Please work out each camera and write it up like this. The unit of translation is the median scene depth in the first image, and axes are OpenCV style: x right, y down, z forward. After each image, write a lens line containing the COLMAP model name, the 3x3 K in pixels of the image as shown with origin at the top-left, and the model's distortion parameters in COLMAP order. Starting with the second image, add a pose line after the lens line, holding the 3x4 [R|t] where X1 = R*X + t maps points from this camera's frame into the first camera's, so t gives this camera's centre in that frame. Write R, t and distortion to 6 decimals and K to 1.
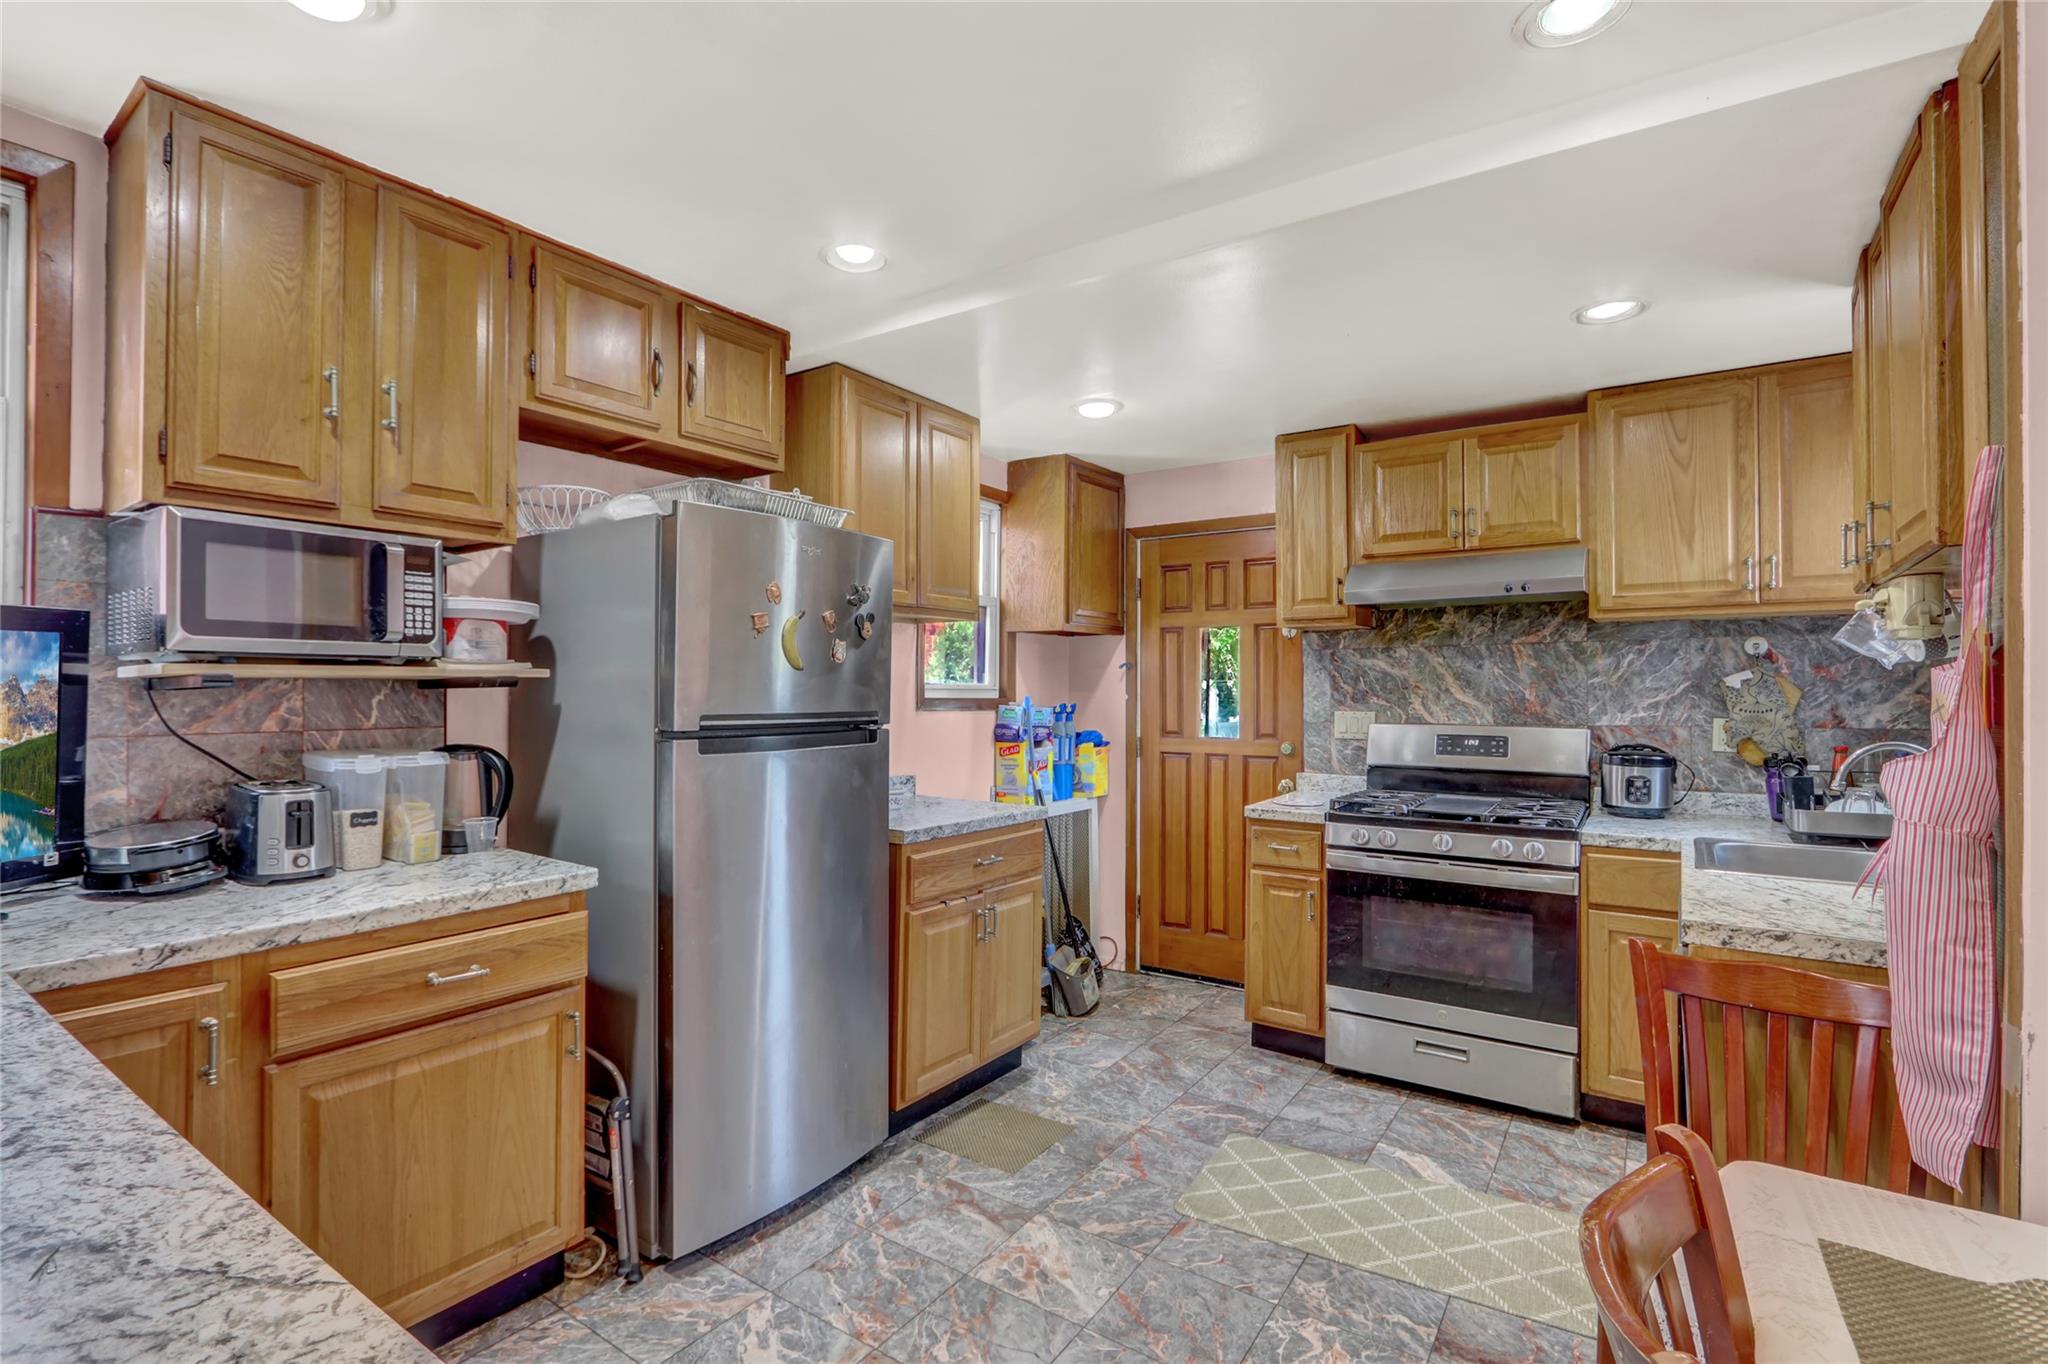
lens RADIAL K [[957.6, 0, 986.4], [0, 957.6, 684.0], [0, 0, 1]] dist [-0.016385, 0.001447]
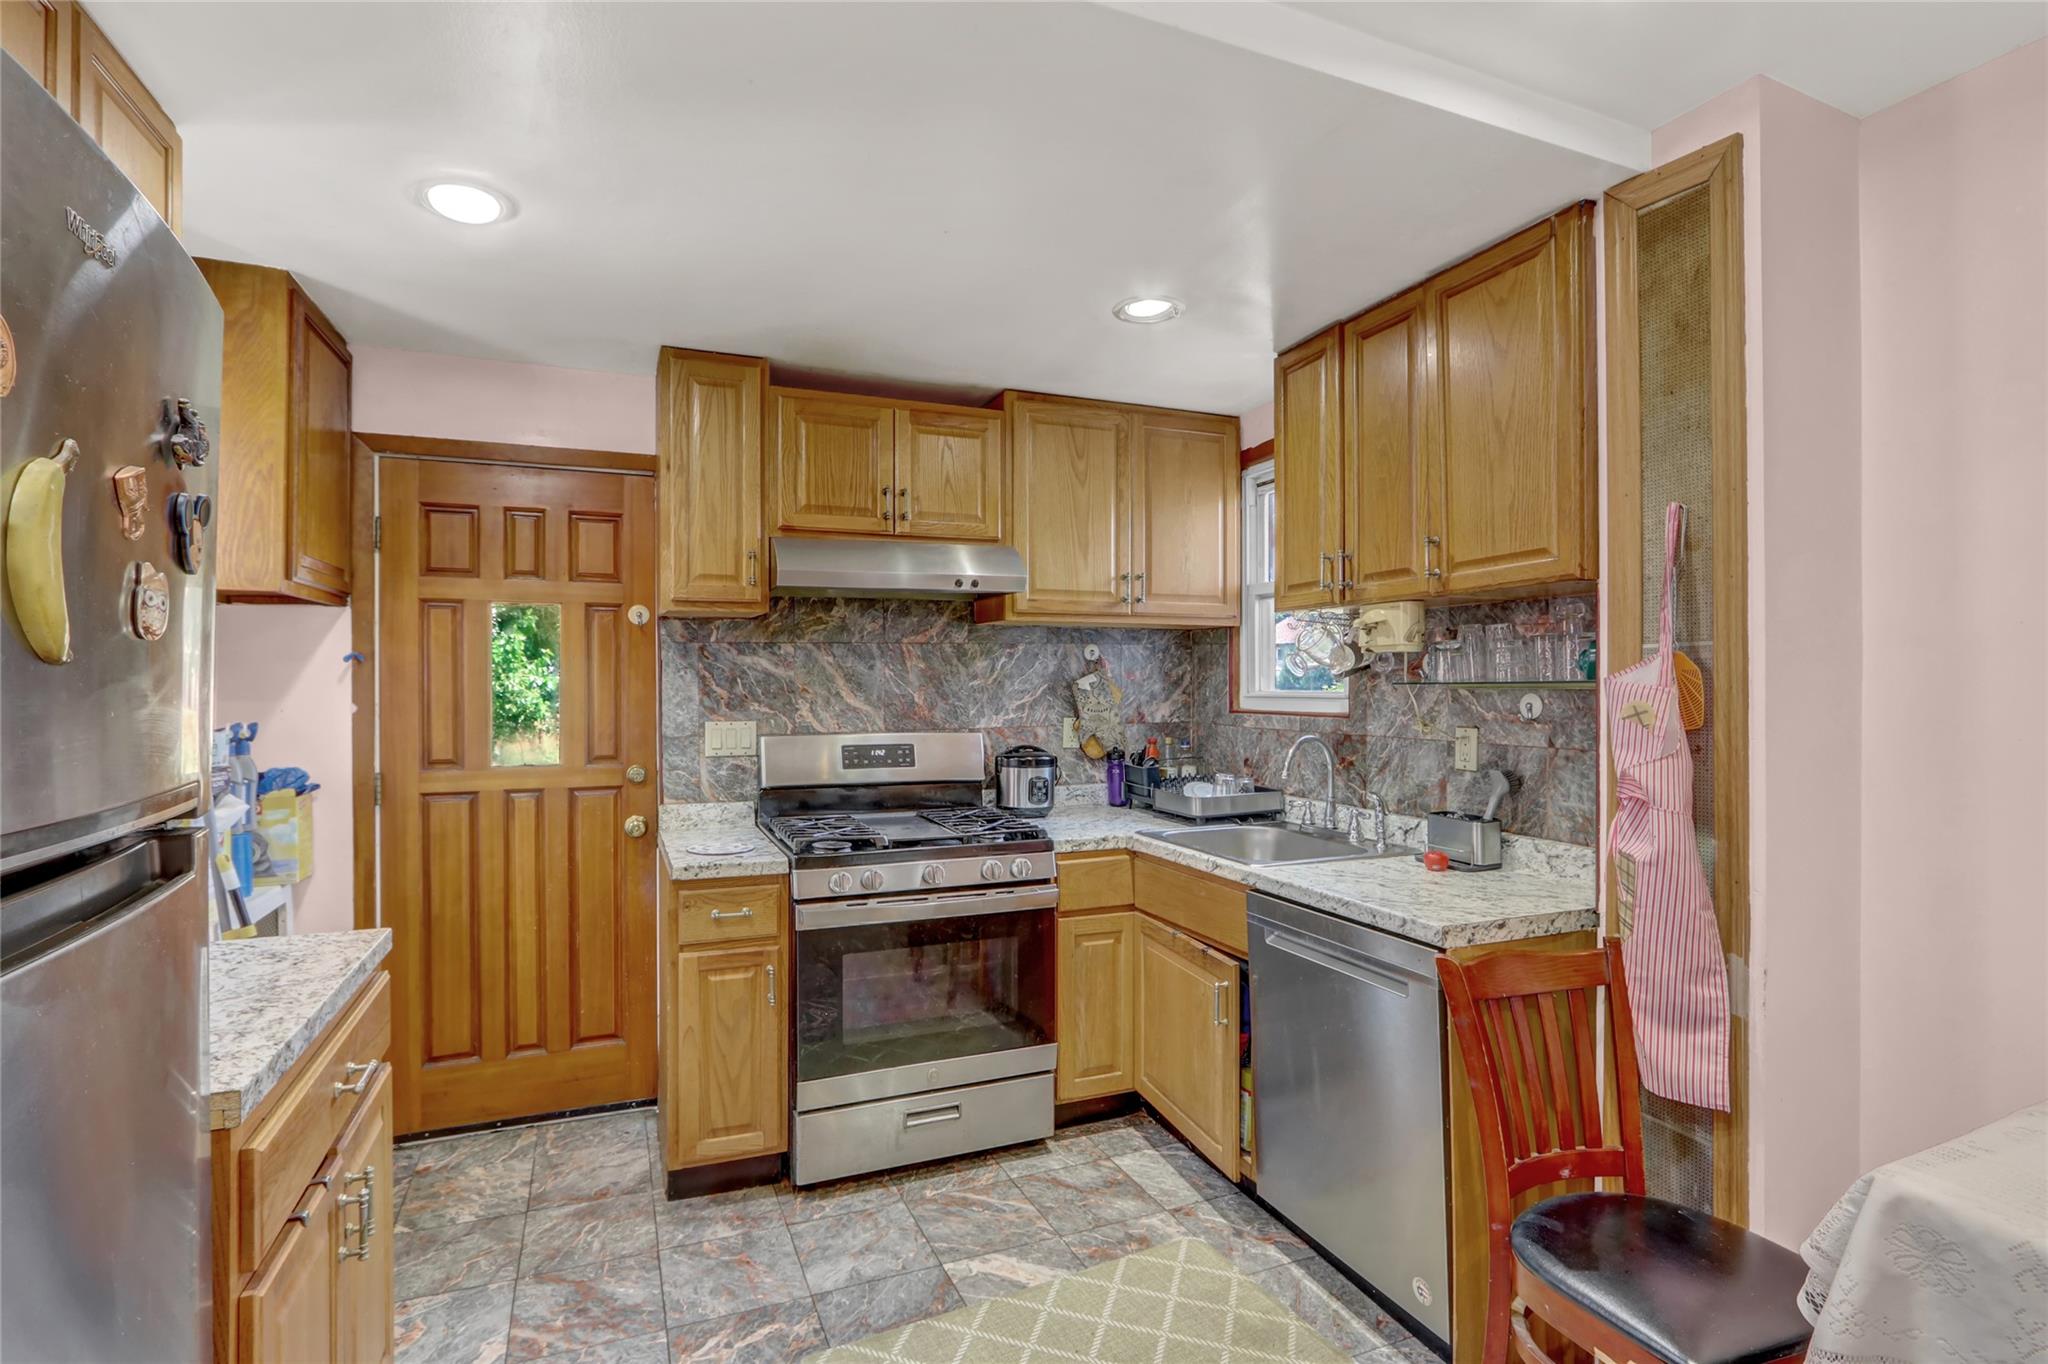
lens RADIAL K [[957.6, 0, 986.4], [0, 957.6, 684.0], [0, 0, 1]] dist [-0.016385, 0.001447]
pose [[0.536430, -0.003670, 0.843937, -0.195989], [-0.000869, 0.999988, 0.004901, -0.007347], [-0.843944, -0.003363, 0.536420, 0.443652]]
